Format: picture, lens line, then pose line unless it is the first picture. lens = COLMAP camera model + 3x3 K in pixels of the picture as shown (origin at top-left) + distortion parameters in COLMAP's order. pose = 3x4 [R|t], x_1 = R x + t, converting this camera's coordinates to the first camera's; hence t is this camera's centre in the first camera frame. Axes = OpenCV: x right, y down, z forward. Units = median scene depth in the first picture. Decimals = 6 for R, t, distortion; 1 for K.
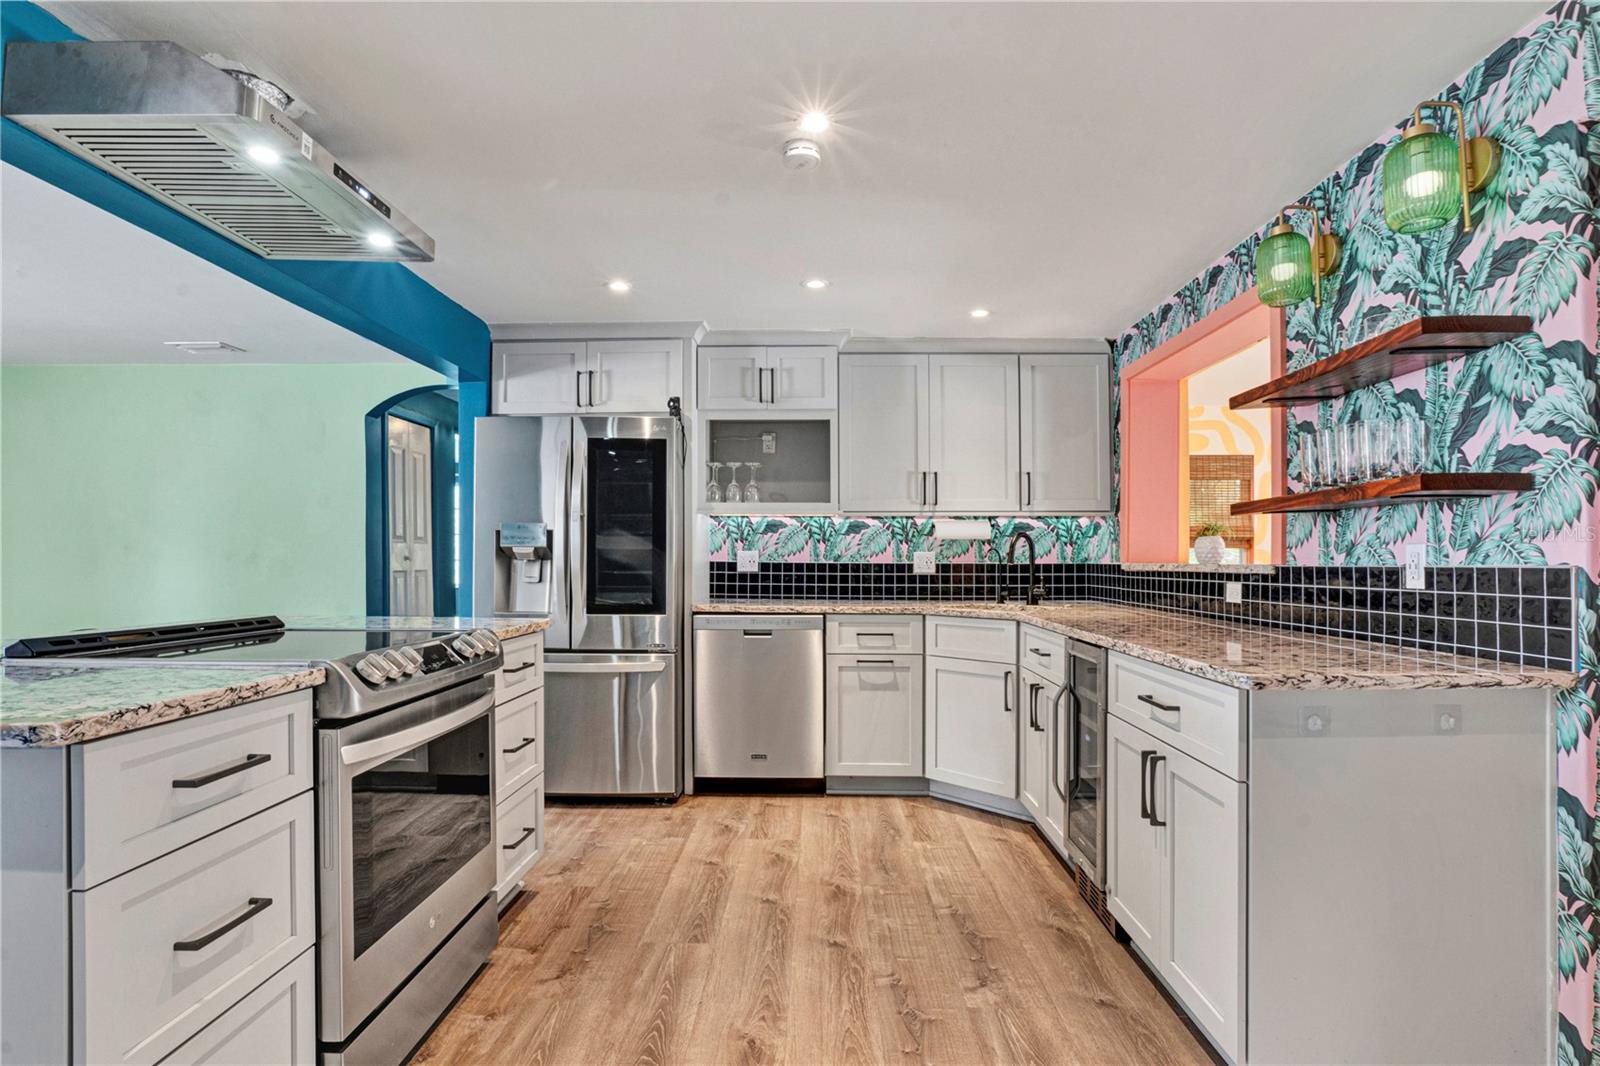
lens RADIAL K [[780.1, 0, 857.3], [0, 780.1, 568.0], [0, 0, 1]] dist [-0.013913, 0.000985]
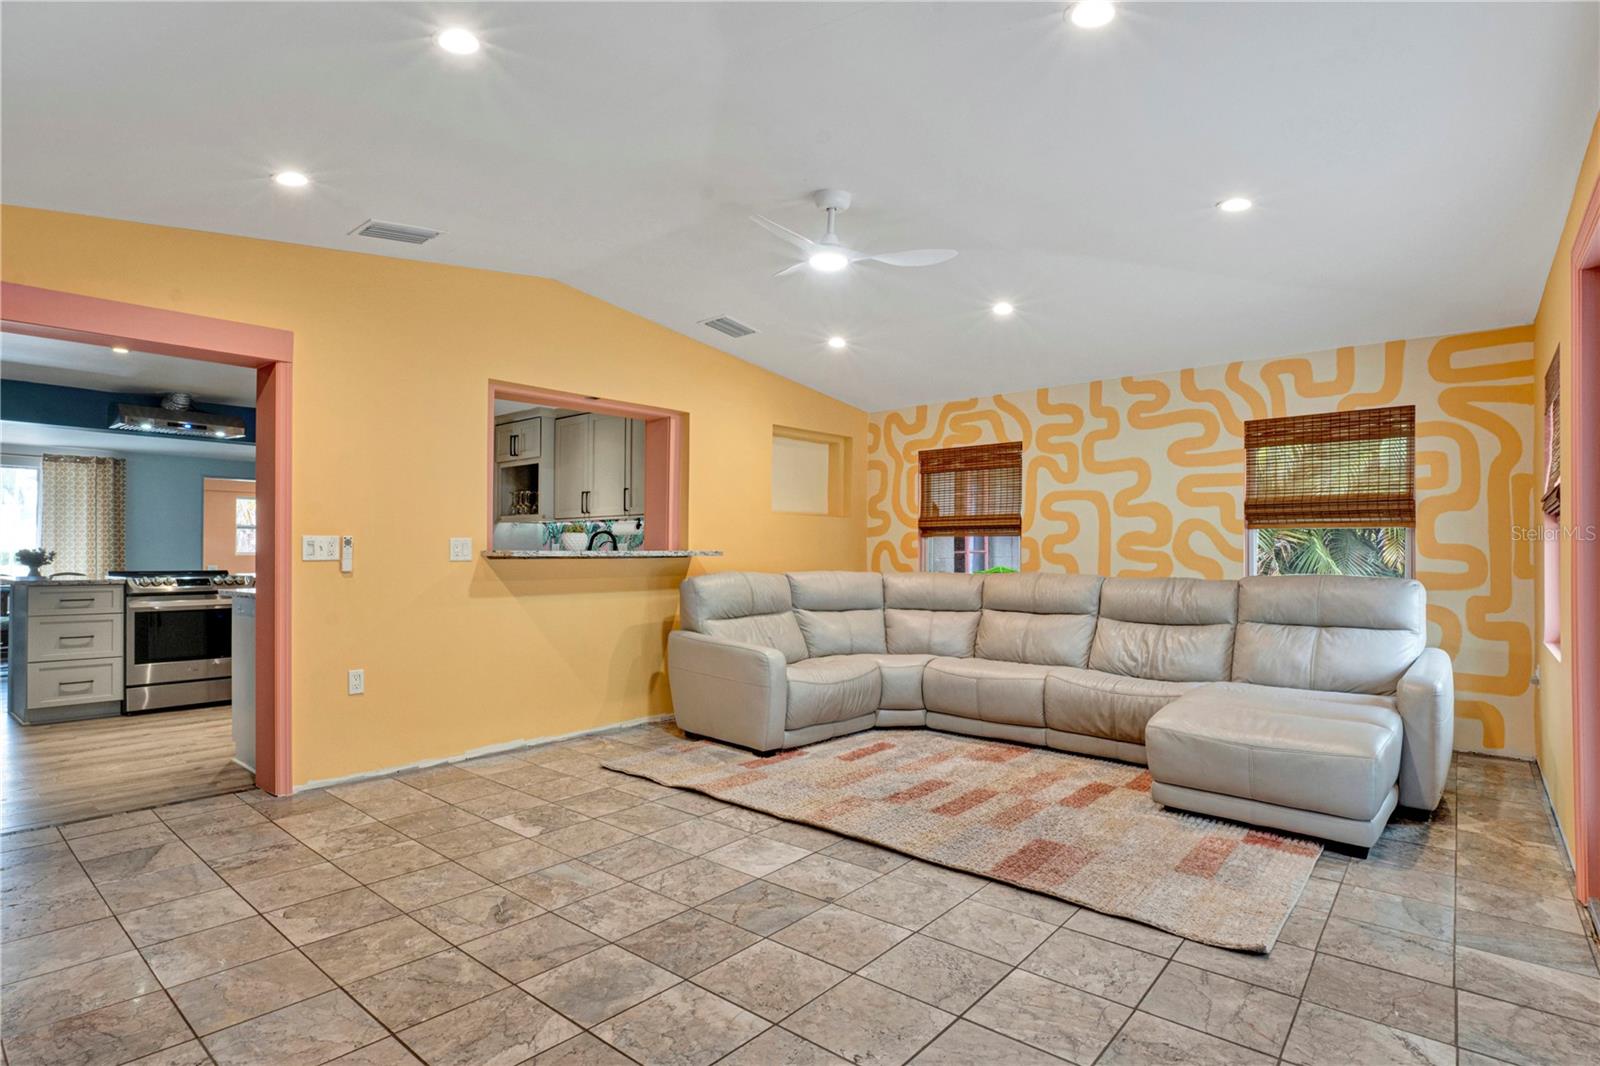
lens RADIAL K [[837.2, 0, 817.0], [0, 837.2, 557.3], [0, 0, 1]] dist [-0.011341, 0.002230]
pose [[0.745570, -0.002953, -0.666420, 1.931911], [-0.003196, 0.999963, -0.008006, 0.018669], [0.666419, 0.008099, 0.745533, 0.091891]]
